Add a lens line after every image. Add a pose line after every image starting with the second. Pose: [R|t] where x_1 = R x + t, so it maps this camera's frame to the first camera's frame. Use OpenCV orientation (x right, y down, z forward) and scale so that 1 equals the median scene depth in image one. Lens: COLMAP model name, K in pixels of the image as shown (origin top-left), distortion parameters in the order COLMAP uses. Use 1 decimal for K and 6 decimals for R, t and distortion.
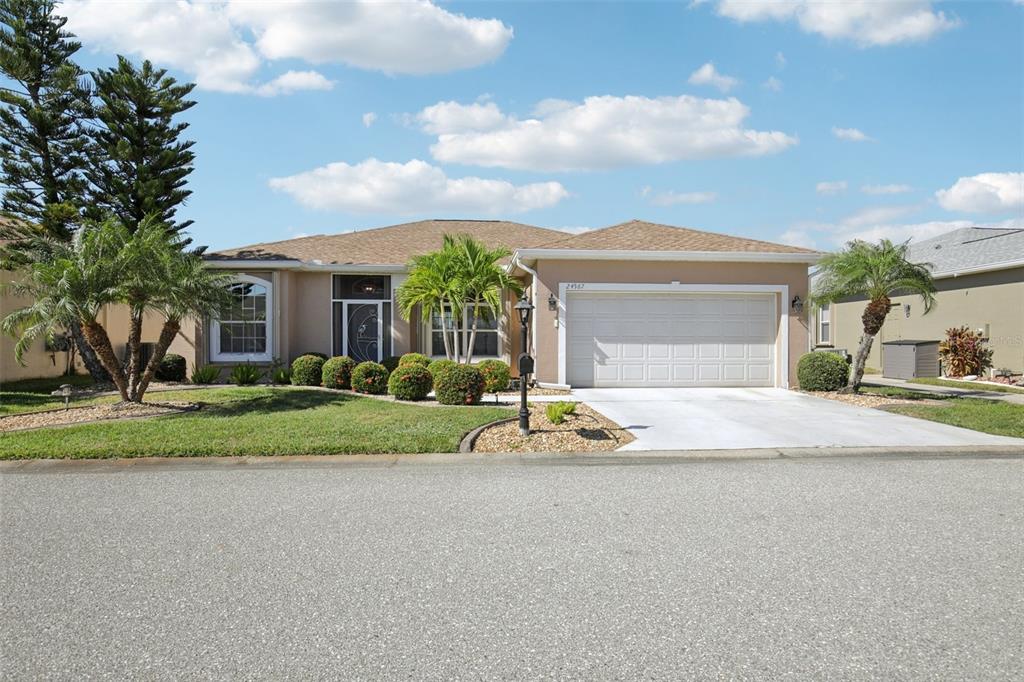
lens RADIAL K [[592.5, 0, 512.6], [0, 592.5, 338.8], [0, 0, 1]] dist [-0.005153, -0.002237]
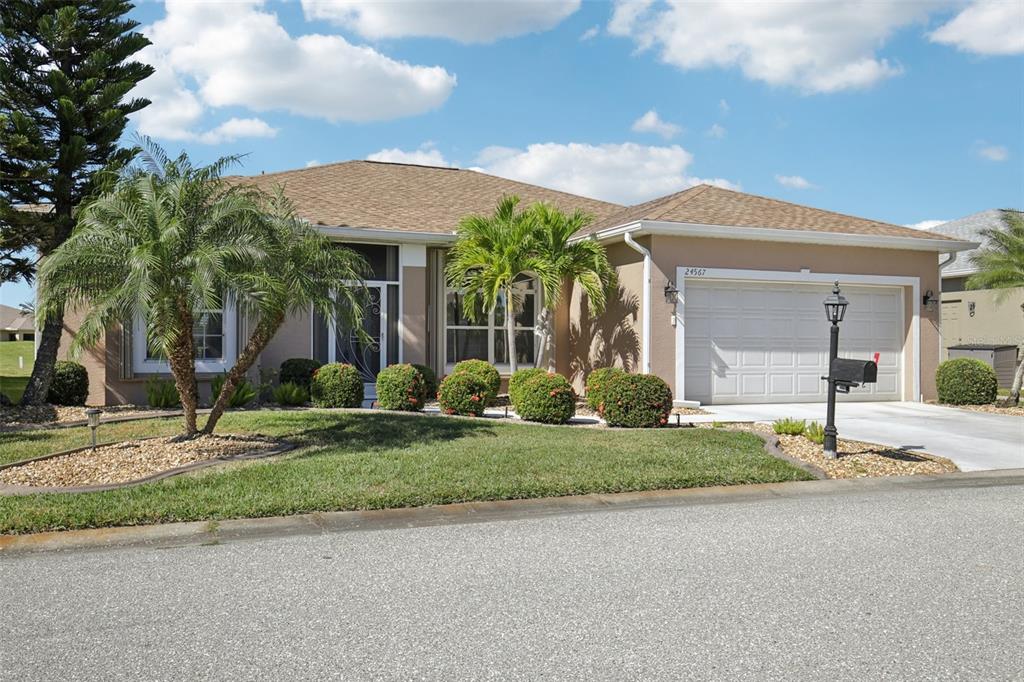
lens RADIAL K [[902.5, 0, 511.8], [0, 902.5, 344.1], [0, 0, 1]] dist [0.026704, 0.003842]
pose [[0.953192, 0.004968, 0.302326, -0.735275], [-0.006630, 0.999968, 0.004472, 0.000658], [-0.302295, -0.006267, 0.953194, -0.060318]]
